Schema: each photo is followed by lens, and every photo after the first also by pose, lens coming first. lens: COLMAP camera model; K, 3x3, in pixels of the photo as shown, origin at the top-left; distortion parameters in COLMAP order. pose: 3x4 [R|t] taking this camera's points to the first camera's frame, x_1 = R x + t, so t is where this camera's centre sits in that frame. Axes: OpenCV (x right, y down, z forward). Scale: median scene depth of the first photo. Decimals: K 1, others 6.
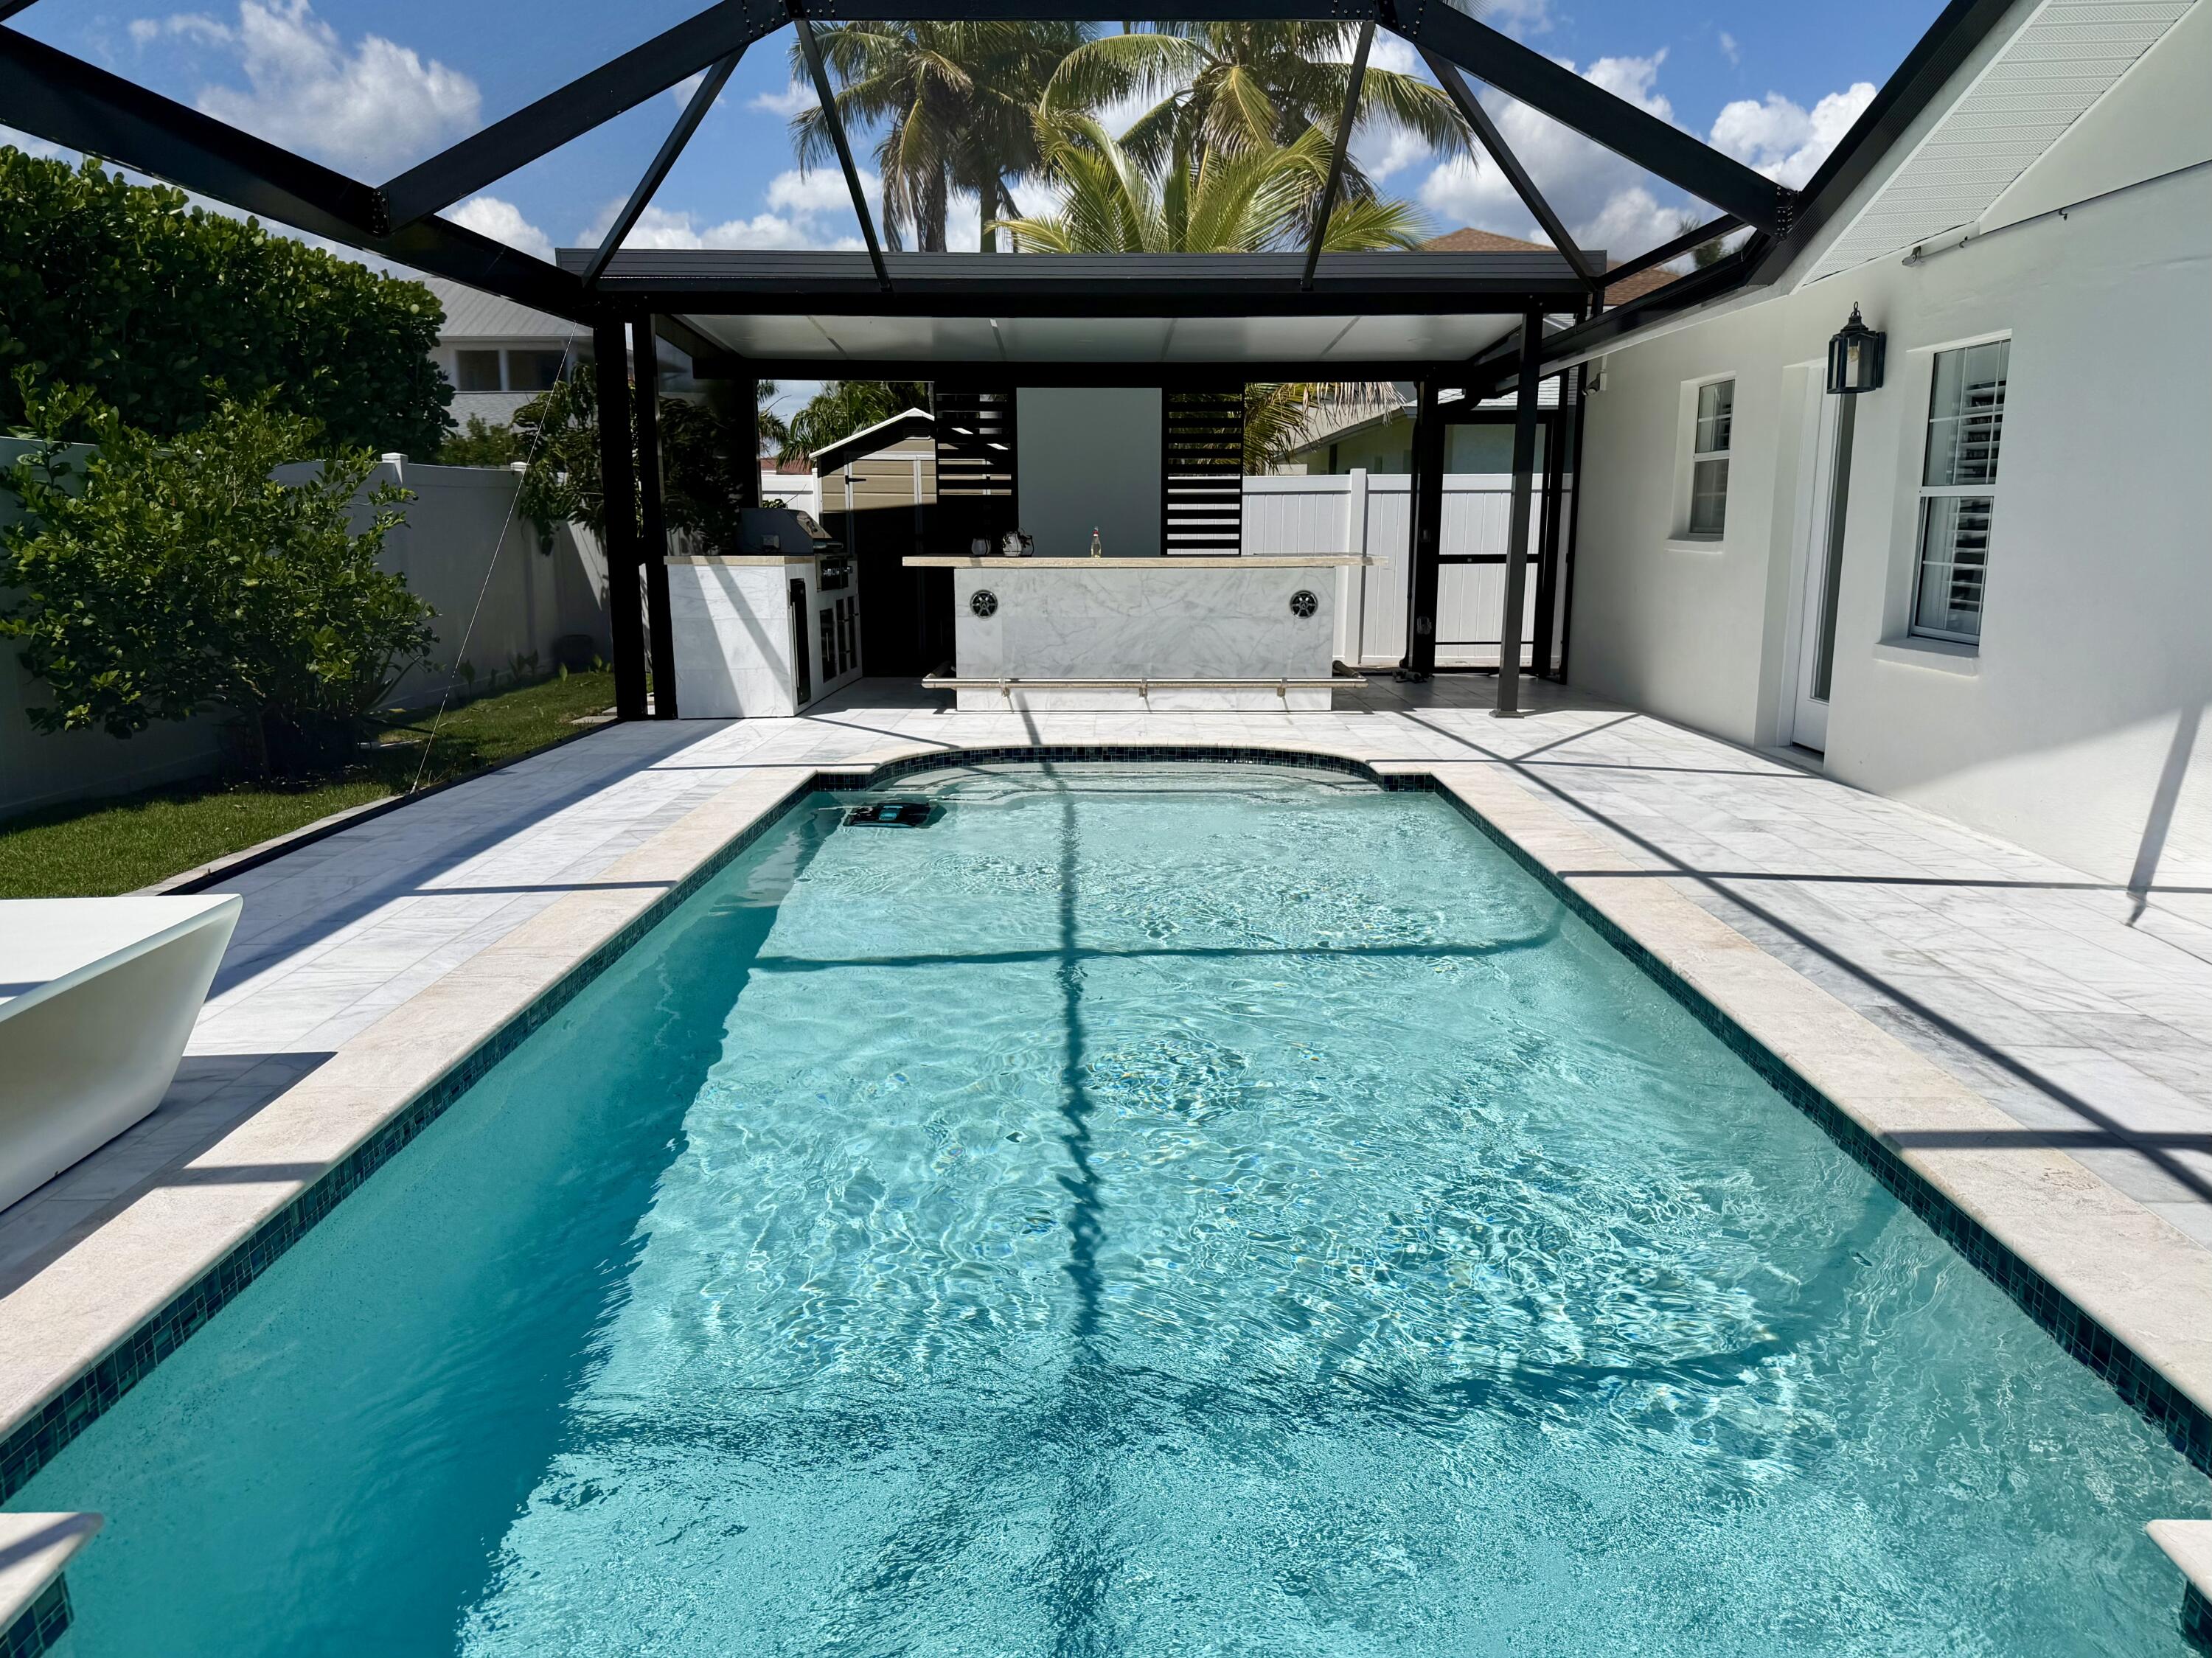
lens RADIAL K [[1668.6, 0, 1105.5], [0, 1668.6, 903.9], [0, 0, 1]] dist [0.101083, -0.219208]
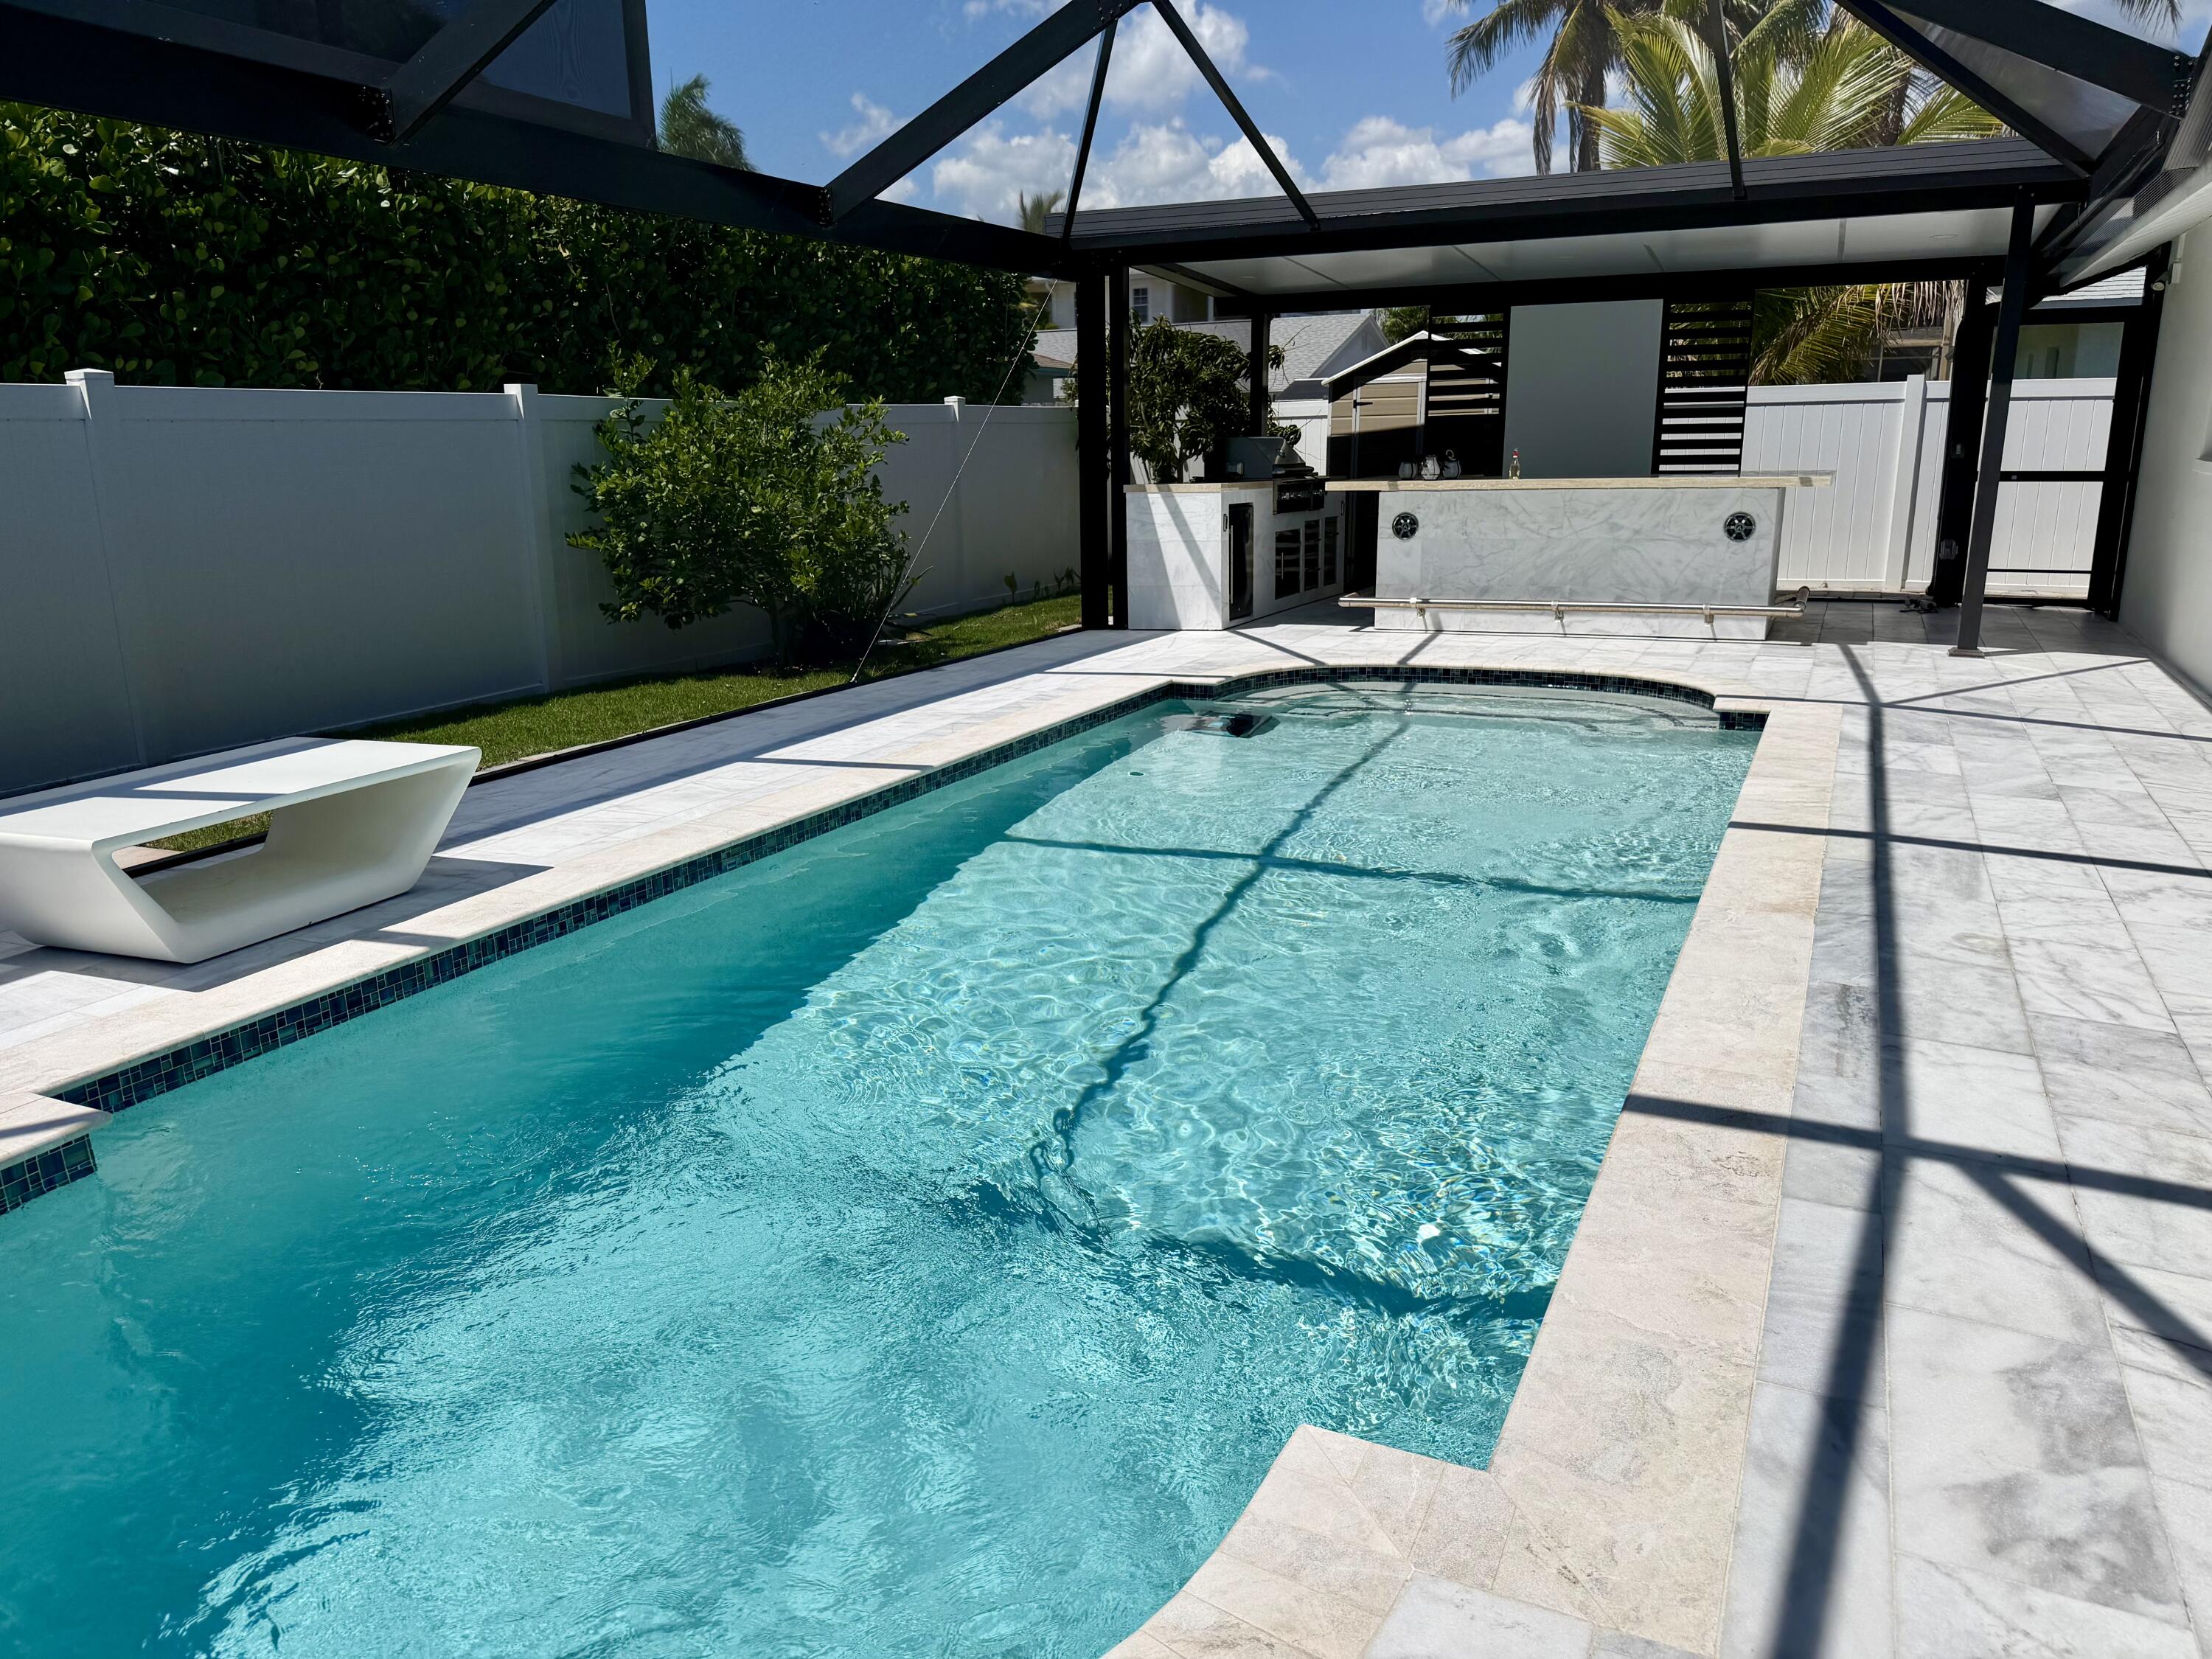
lens RADIAL K [[1611.8, 0, 1024.7], [0, 1611.8, 837.5], [0, 0, 1]] dist [0.149054, -0.260072]
pose [[0.894061, 0.091095, -0.438585, 0.176929], [-0.082337, 0.995841, 0.038992, -0.007450], [0.440313, 0.001251, 0.897843, -0.007507]]
